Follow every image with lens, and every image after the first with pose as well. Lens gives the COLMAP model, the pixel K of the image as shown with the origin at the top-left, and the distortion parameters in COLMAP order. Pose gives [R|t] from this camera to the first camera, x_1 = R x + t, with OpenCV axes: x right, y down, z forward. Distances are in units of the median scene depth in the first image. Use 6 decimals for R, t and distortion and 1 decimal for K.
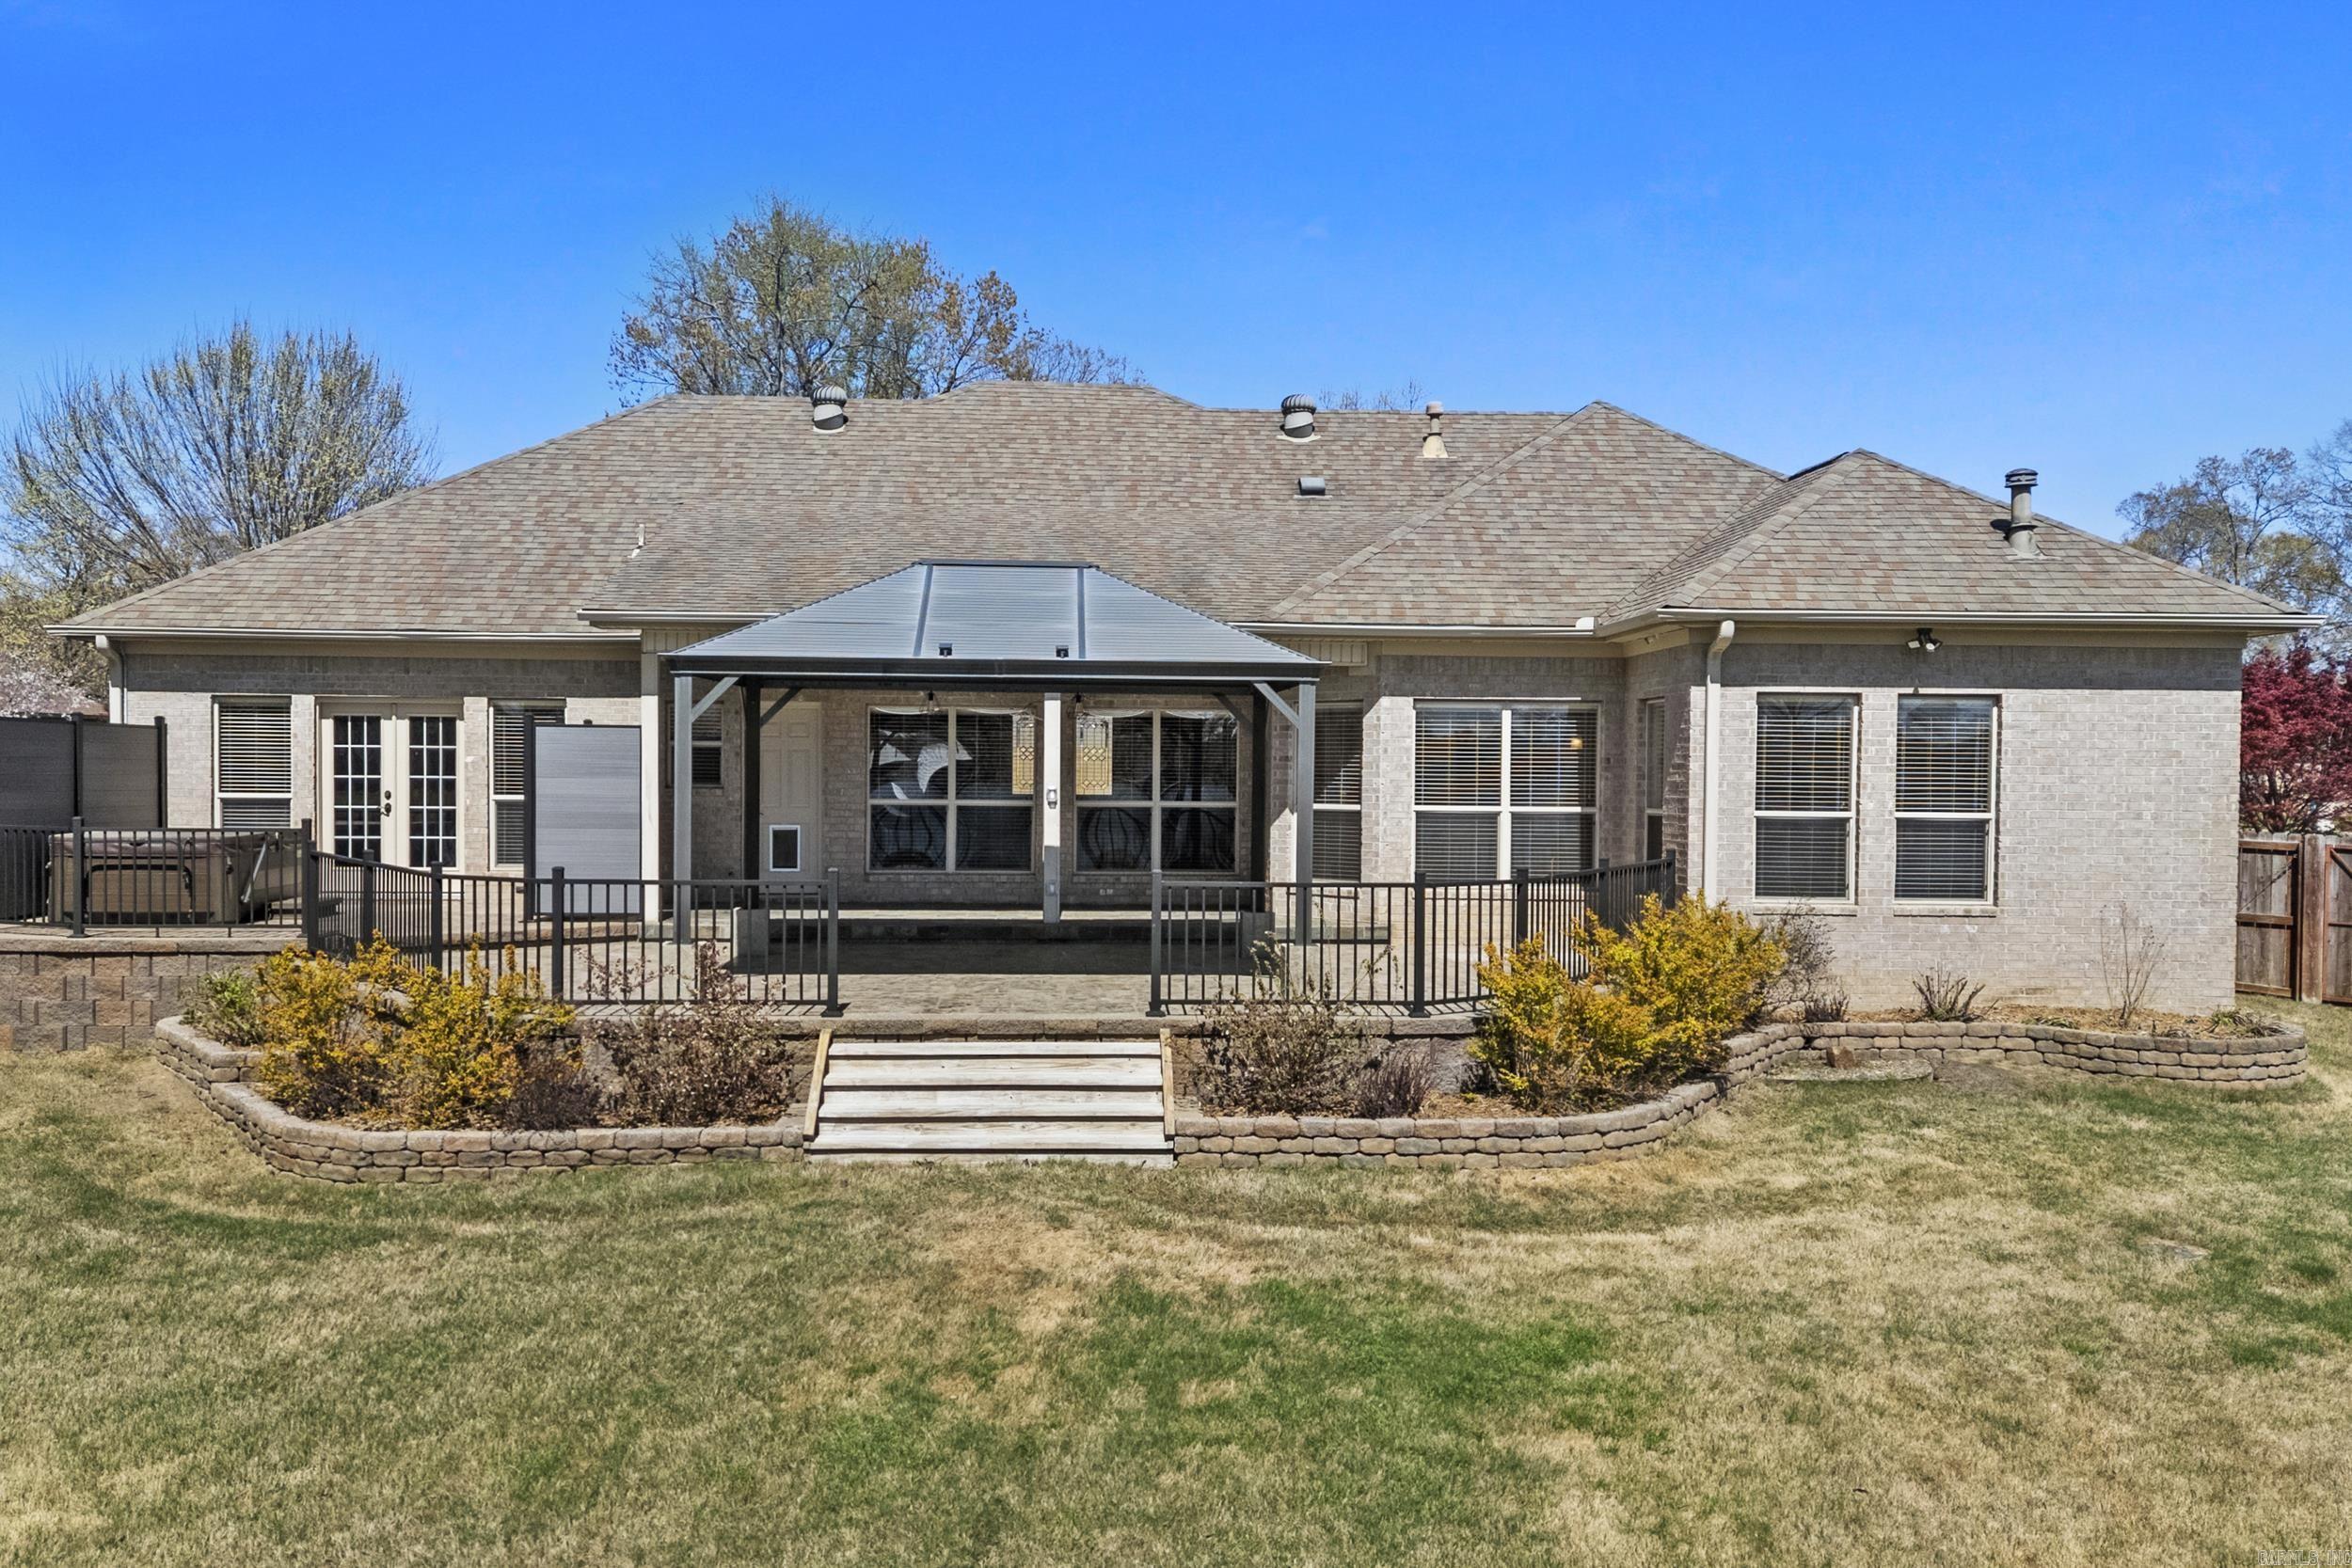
lens RADIAL K [[2077.4, 0, 1176.0], [0, 2077.4, 784.0], [0, 0, 1]] dist [0.016451, 0.013320]
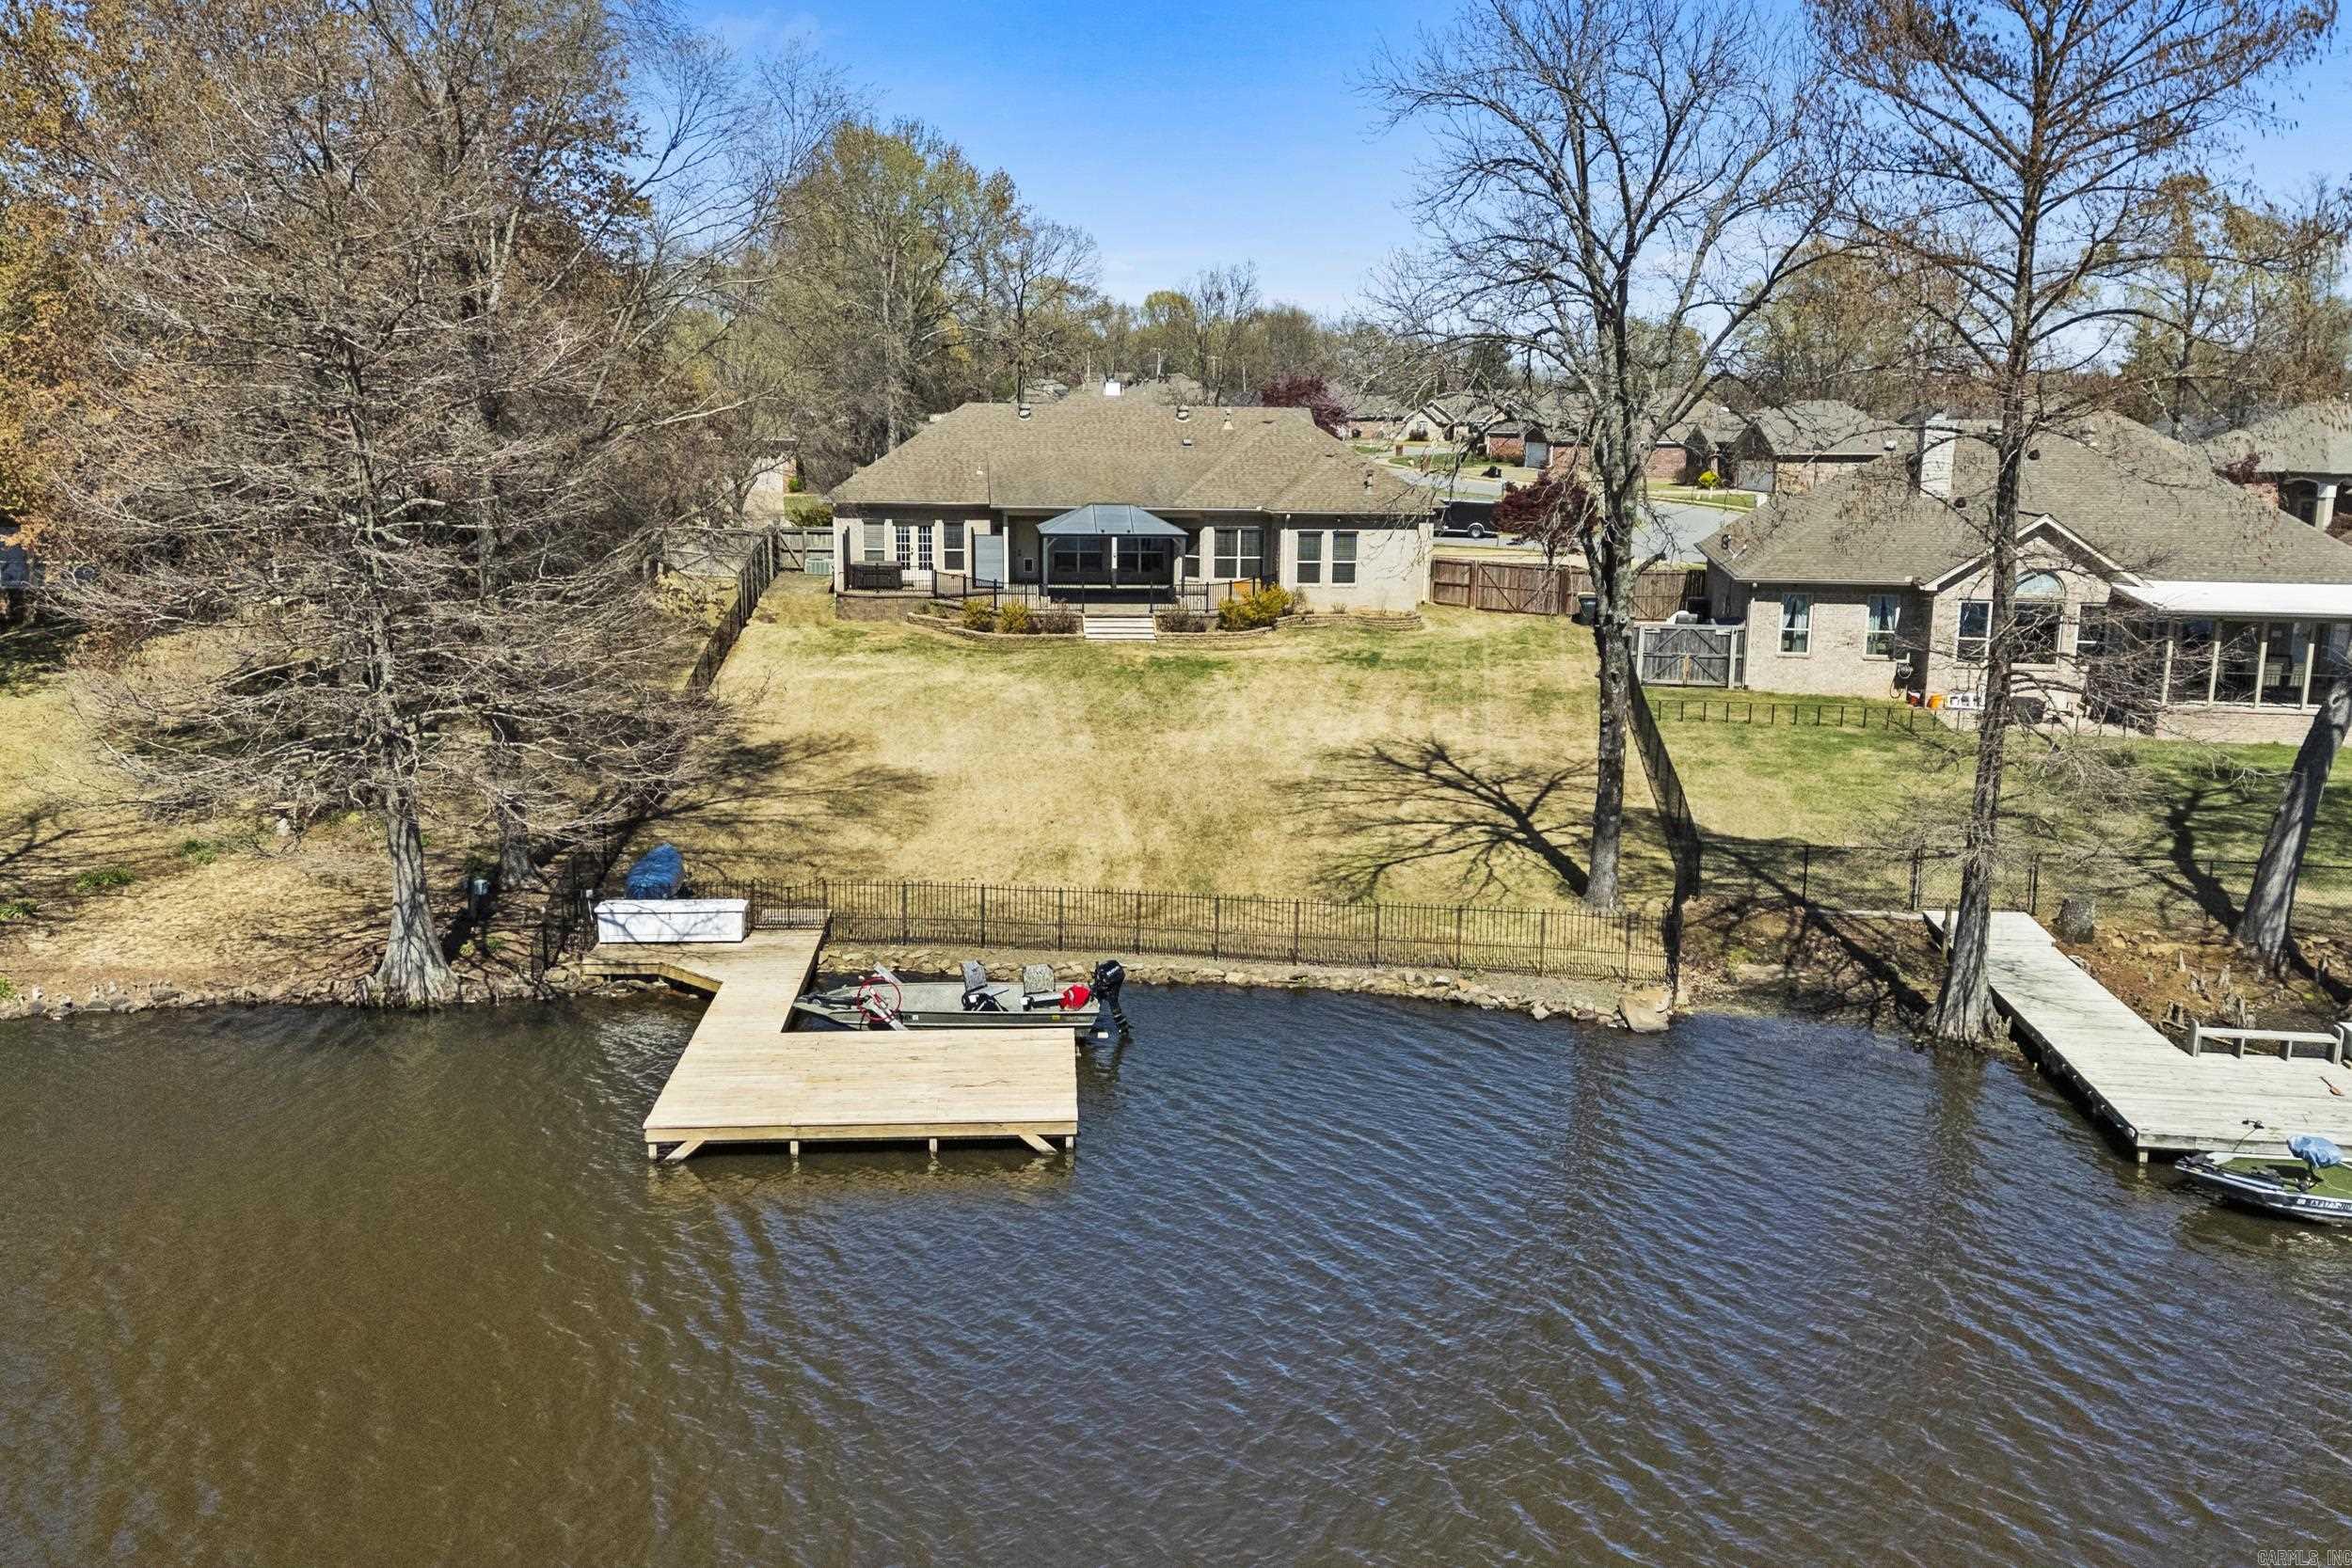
lens RADIAL K [[2077.4, 0, 1176.0], [0, 2077.4, 784.0], [0, 0, 1]] dist [0.016451, 0.013320]
pose [[0.998599, -0.007361, 0.052406, -0.162517], [-0.002572, 0.982360, 0.186984, -0.310559], [-0.052857, -0.186857, 0.980964, -2.959643]]
